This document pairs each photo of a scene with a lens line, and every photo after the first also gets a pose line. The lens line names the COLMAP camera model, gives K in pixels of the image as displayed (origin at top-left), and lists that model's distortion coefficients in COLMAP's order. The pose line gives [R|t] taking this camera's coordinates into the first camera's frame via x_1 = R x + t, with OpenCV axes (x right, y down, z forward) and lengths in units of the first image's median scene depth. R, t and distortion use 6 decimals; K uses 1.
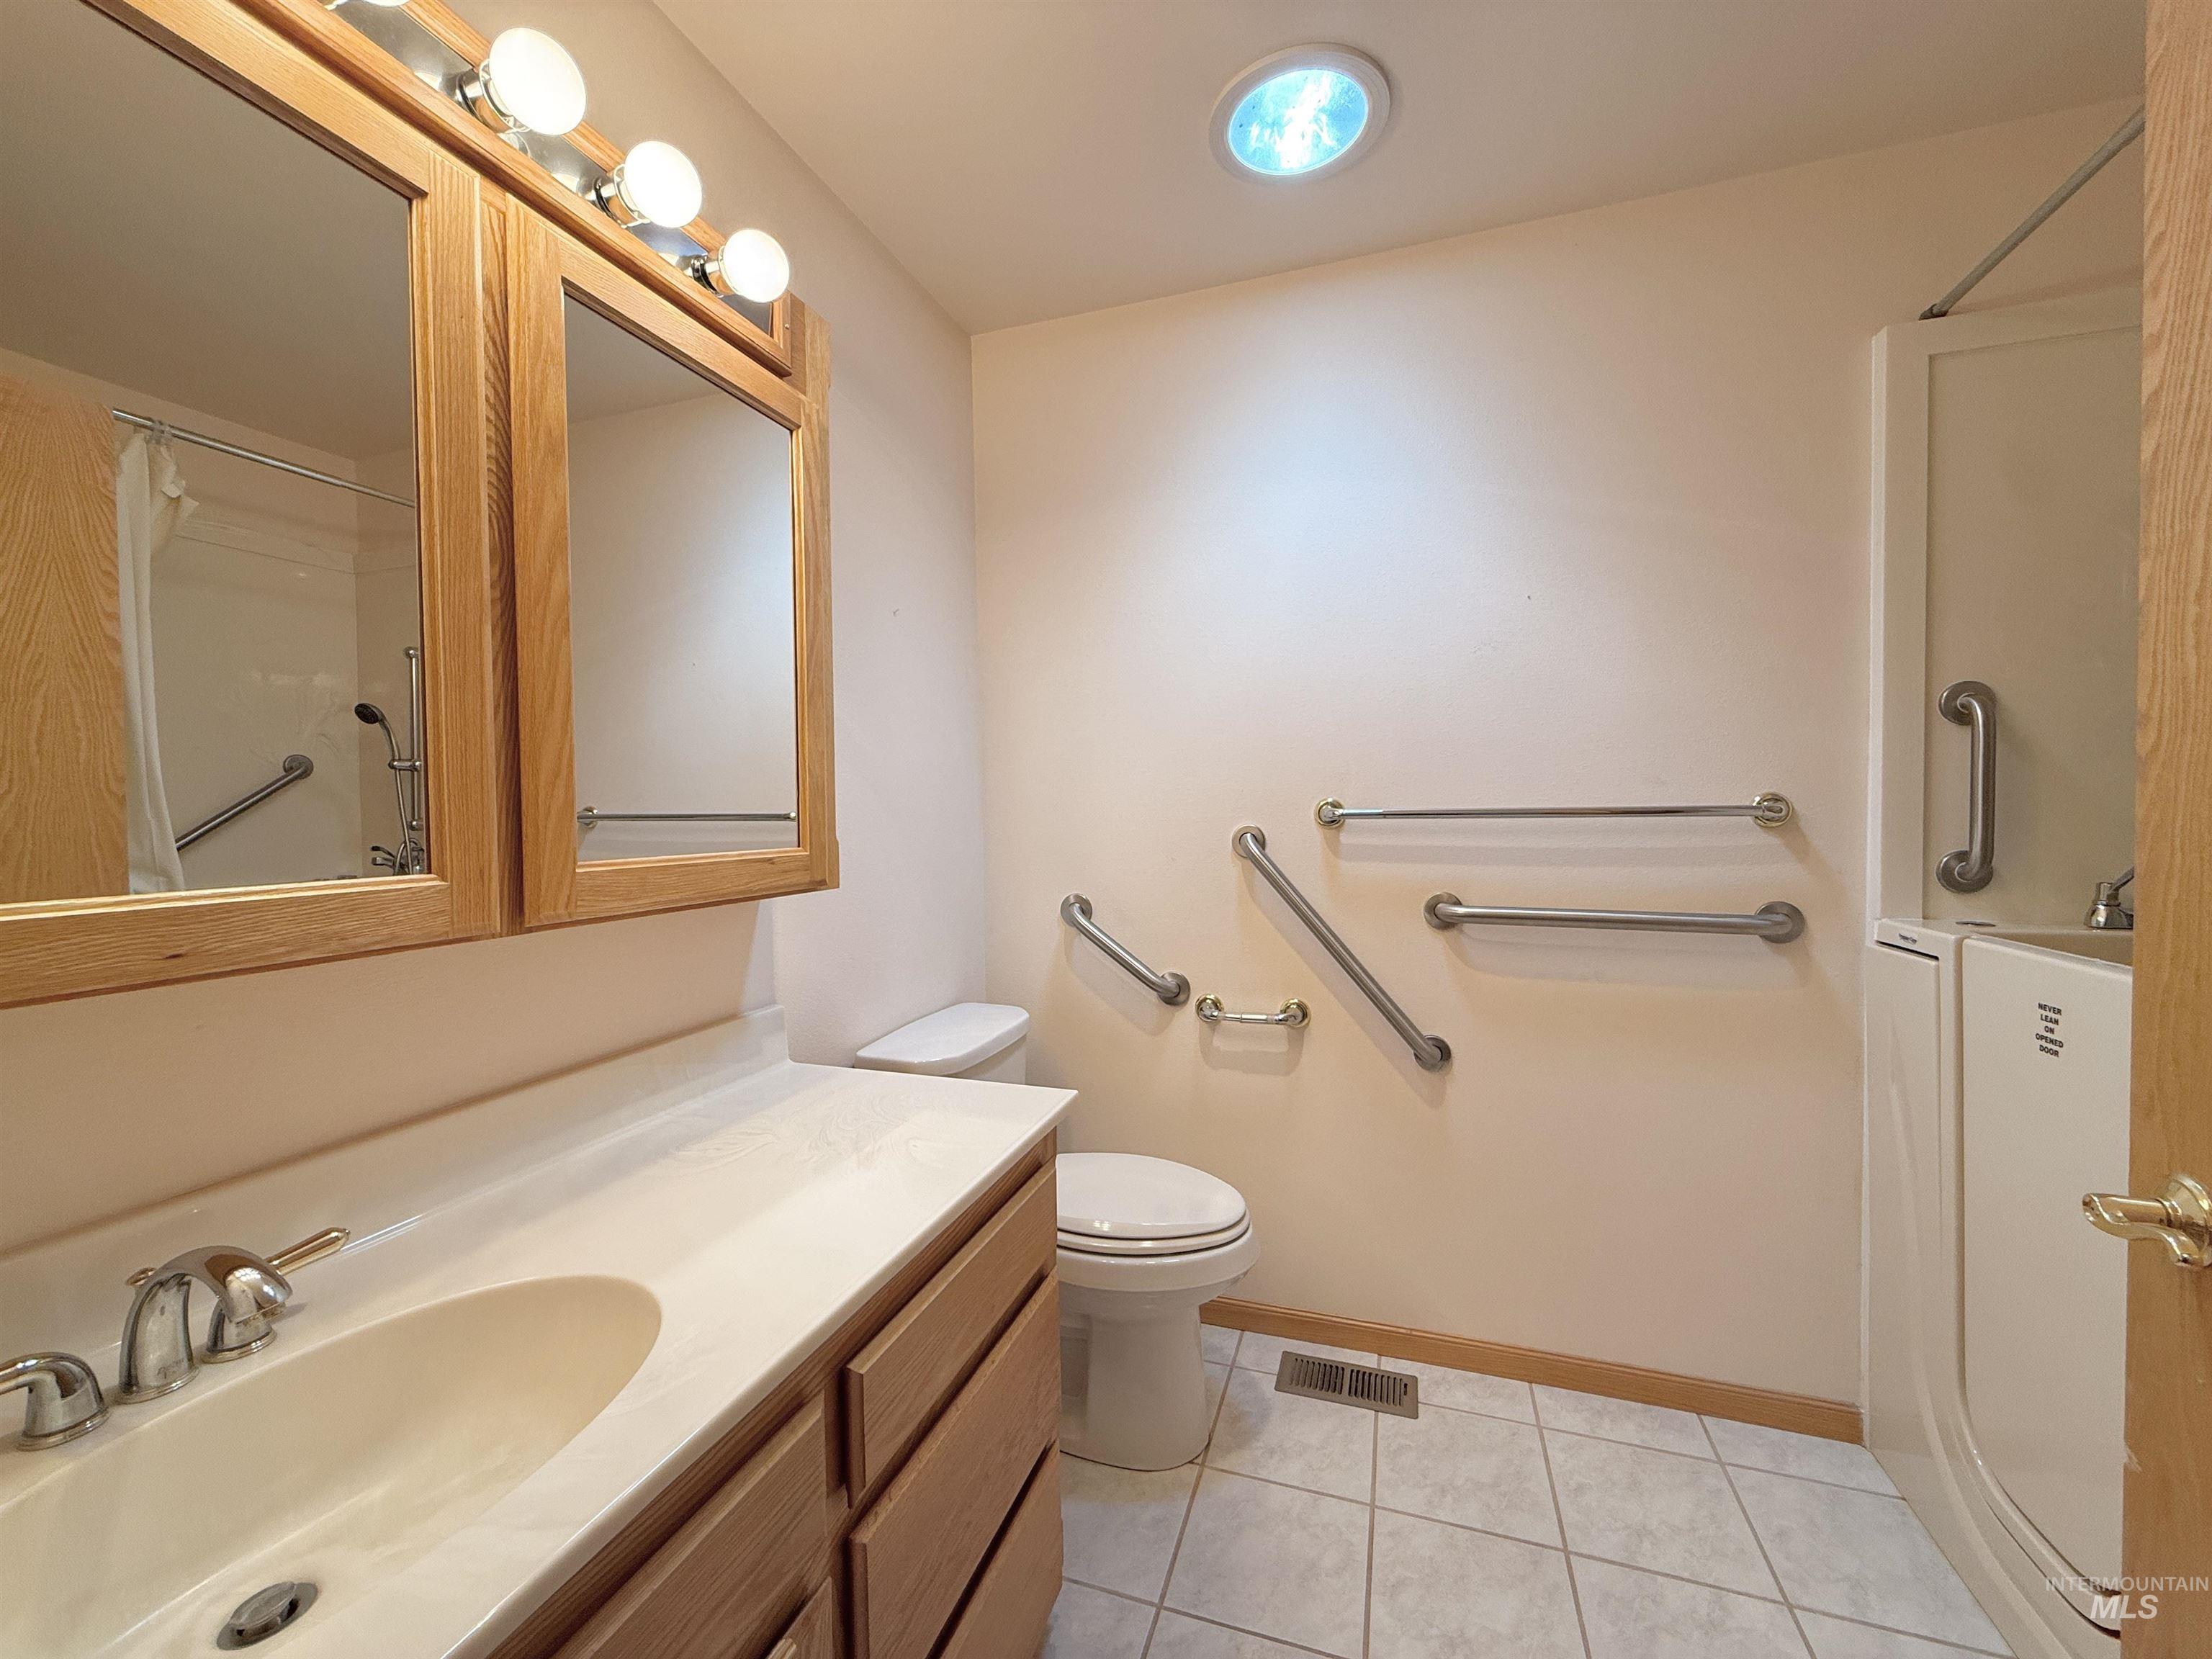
lens RADIAL K [[897.2, 0, 1106.0], [0, 897.2, 829.5], [0, 0, 1]] dist [-0.000098, 0.000005]
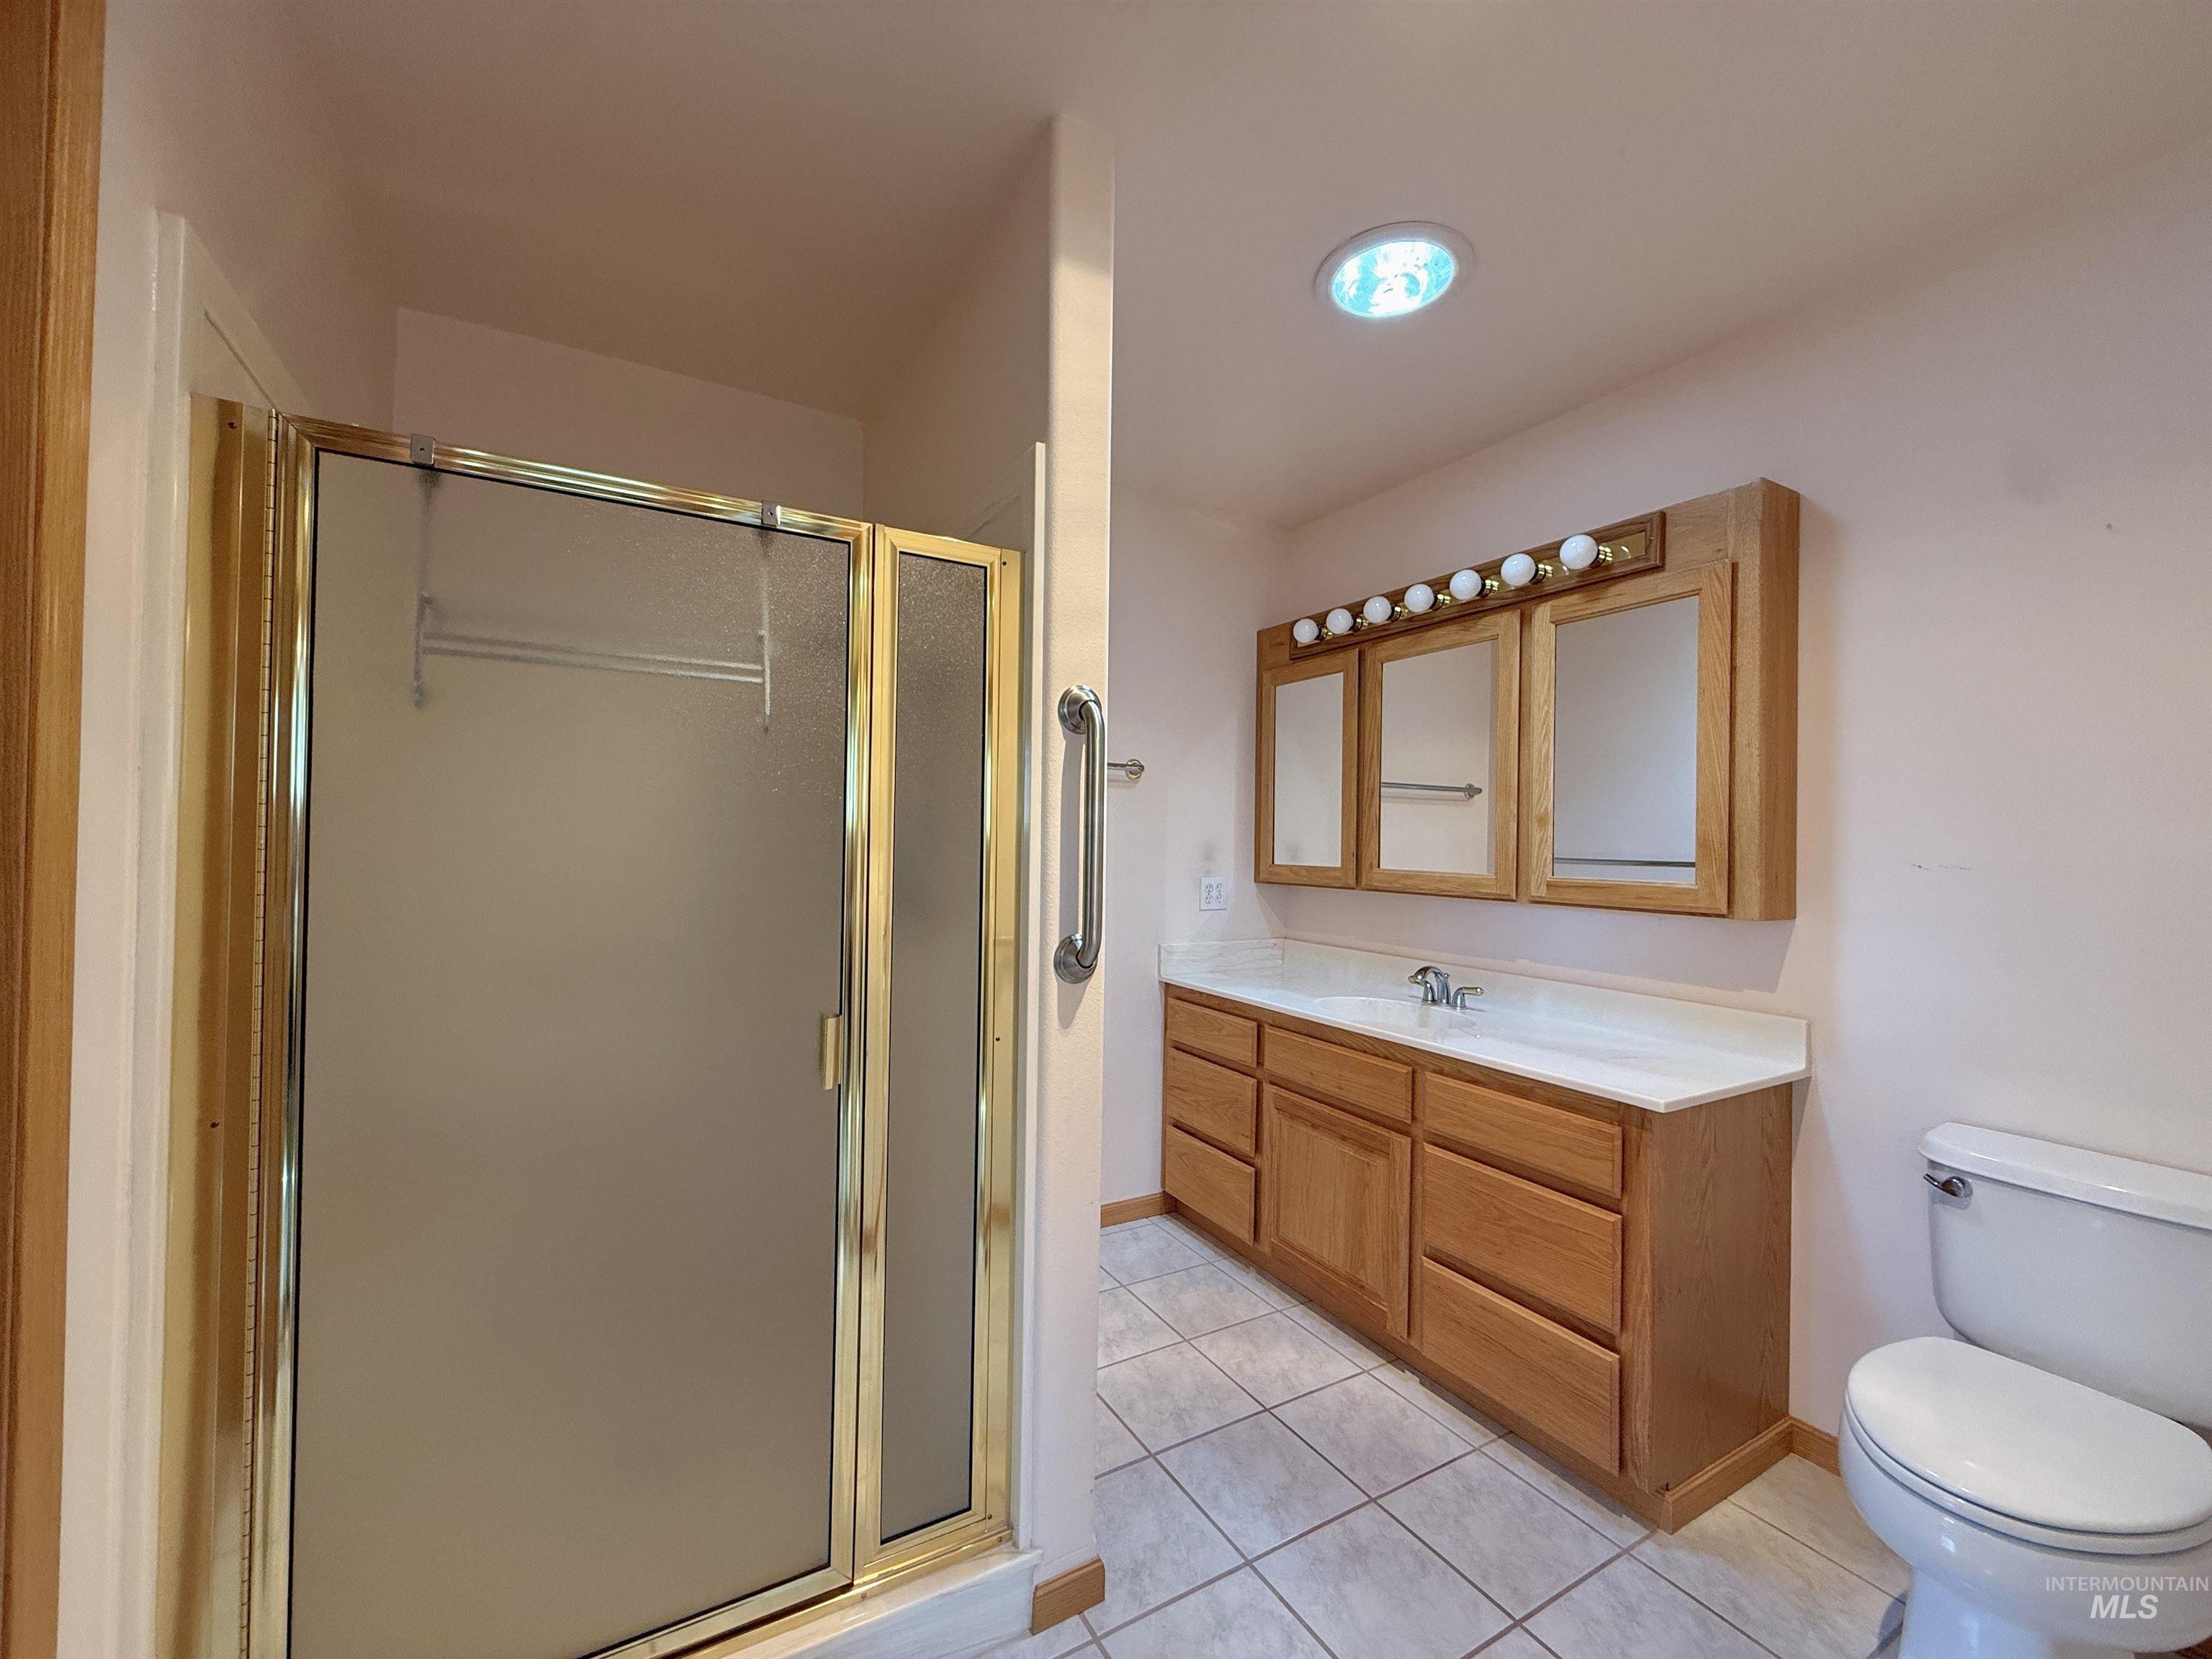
lens RADIAL K [[878.0, 0, 1101.8], [0, 878.0, 831.3], [0, 0, 1]] dist [0.000714, 0.000054]
pose [[-0.662485, -0.010801, -0.748997, 1.390342], [-0.035612, 0.999220, 0.017090, -0.065990], [0.748228, 0.037995, -0.662353, 1.499146]]
